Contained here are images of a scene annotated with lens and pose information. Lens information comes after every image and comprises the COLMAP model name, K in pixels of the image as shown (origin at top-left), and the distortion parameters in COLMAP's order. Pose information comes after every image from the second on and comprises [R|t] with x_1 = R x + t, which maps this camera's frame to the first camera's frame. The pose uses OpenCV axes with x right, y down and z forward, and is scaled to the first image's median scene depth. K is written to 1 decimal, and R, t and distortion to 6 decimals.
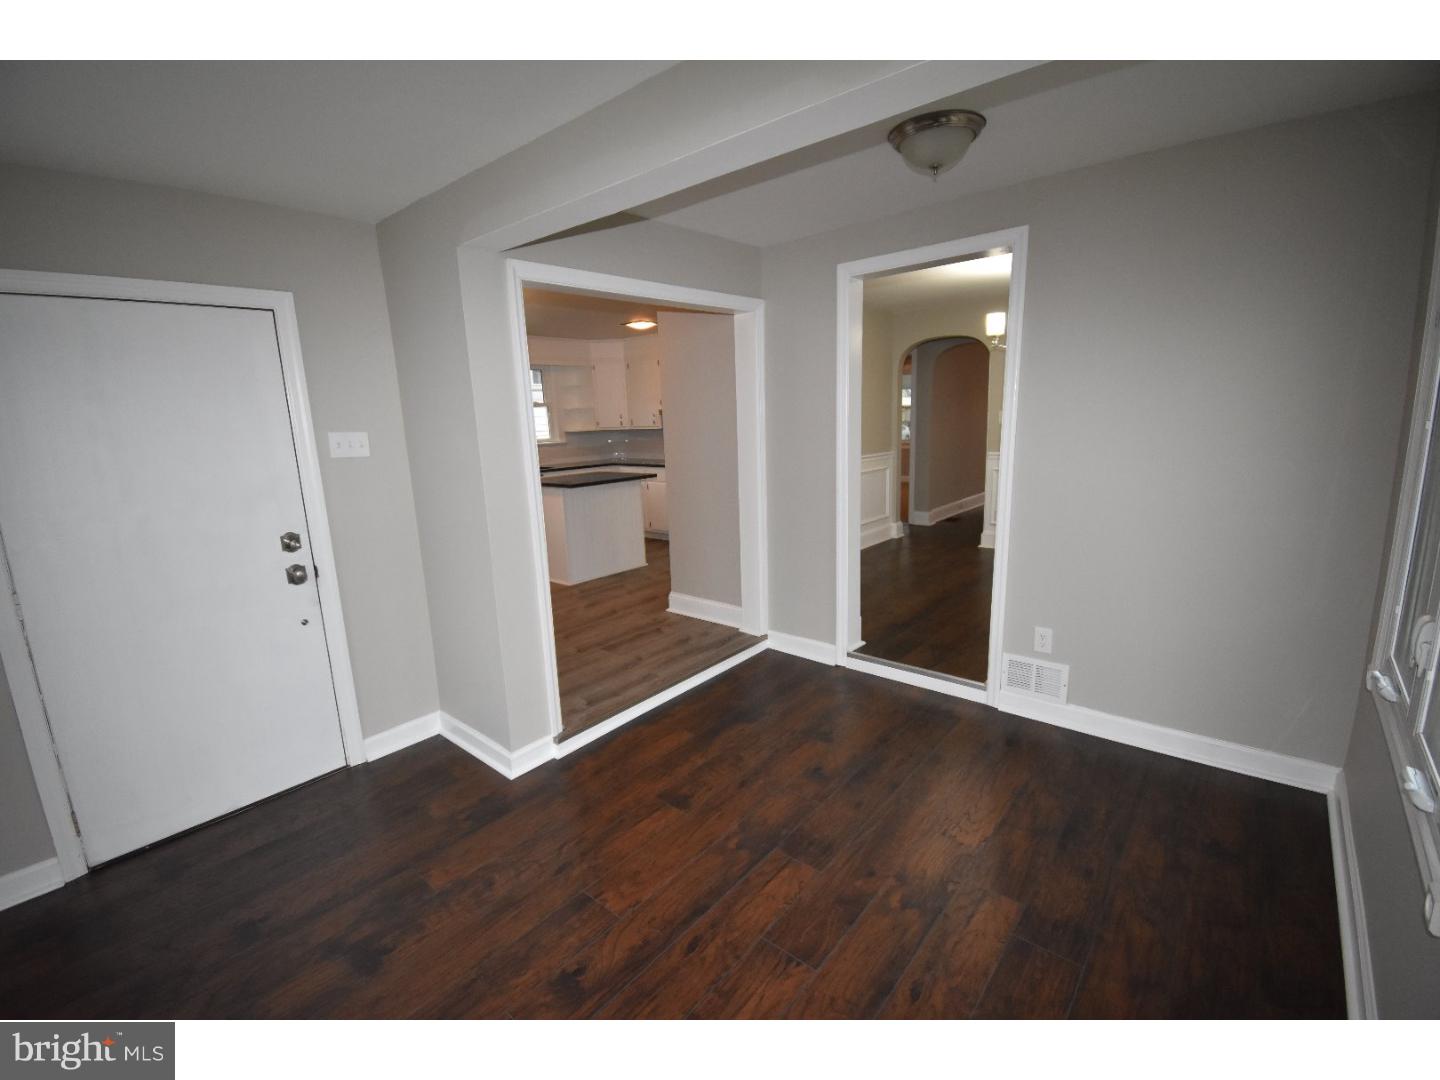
lens RADIAL K [[639.5, 0, 720.0], [0, 639.5, 540.0], [0, 0, 1]] dist [-0.002204, -0.000604]
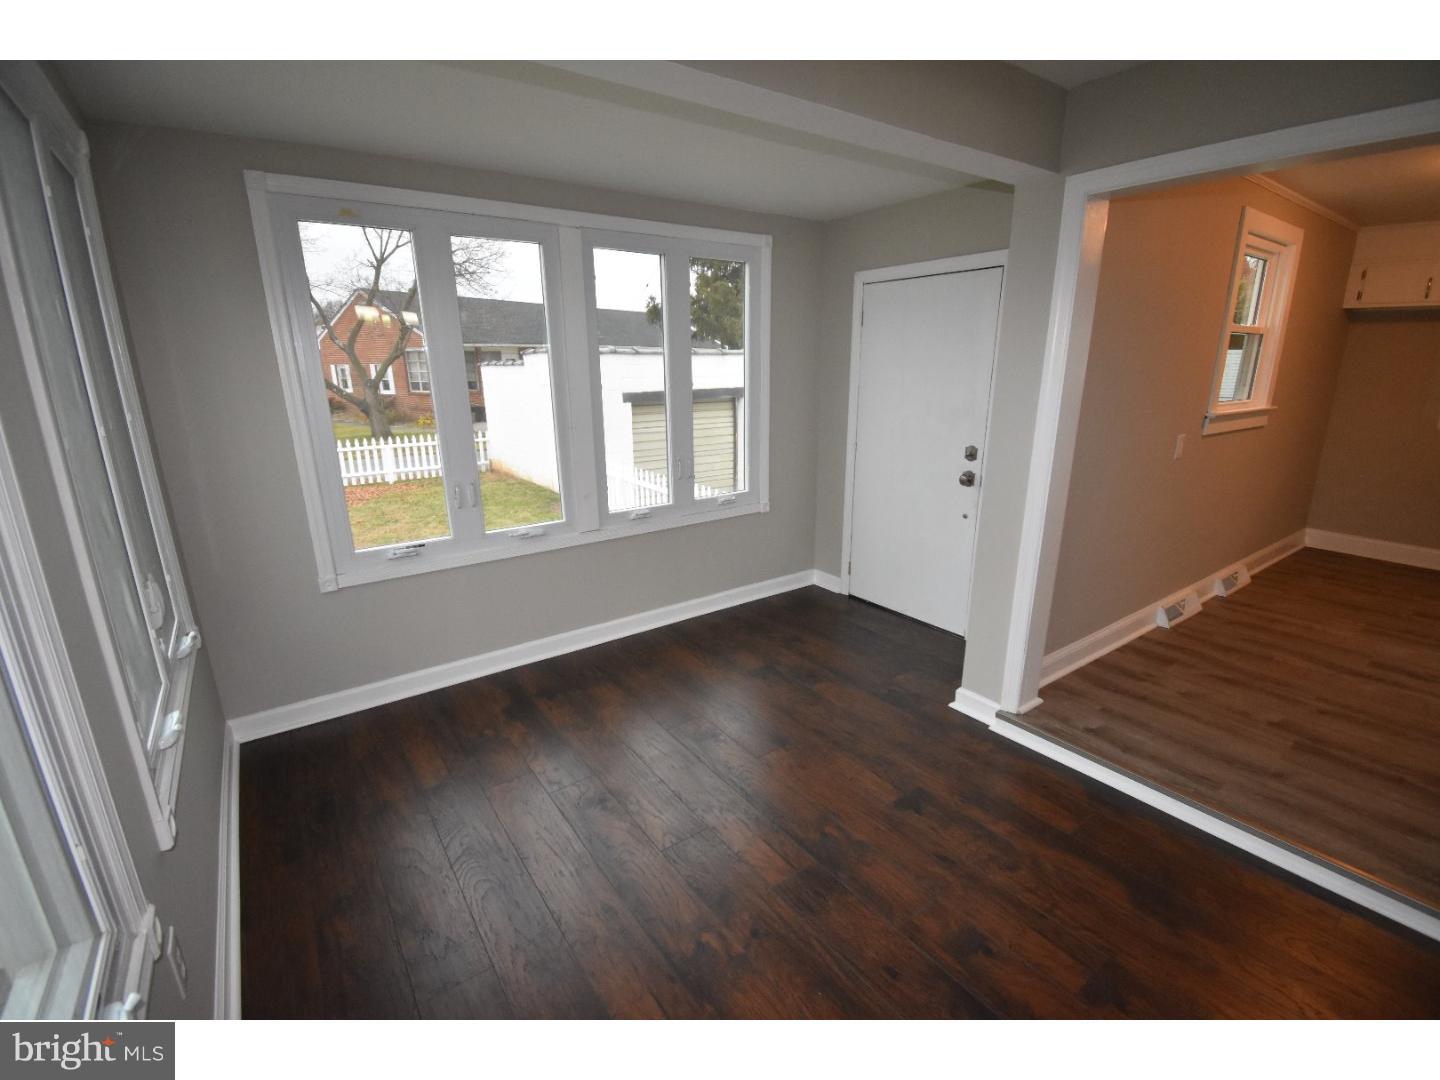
lens RADIAL K [[639.5, 0, 720.0], [0, 639.5, 540.0], [0, 0, 1]] dist [-0.002204, -0.000604]
pose [[-0.254792, 0.294727, -0.920987, 0.690340], [-0.169666, 0.924021, 0.342636, -0.188254], [0.951995, 0.243561, -0.185428, 0.780674]]
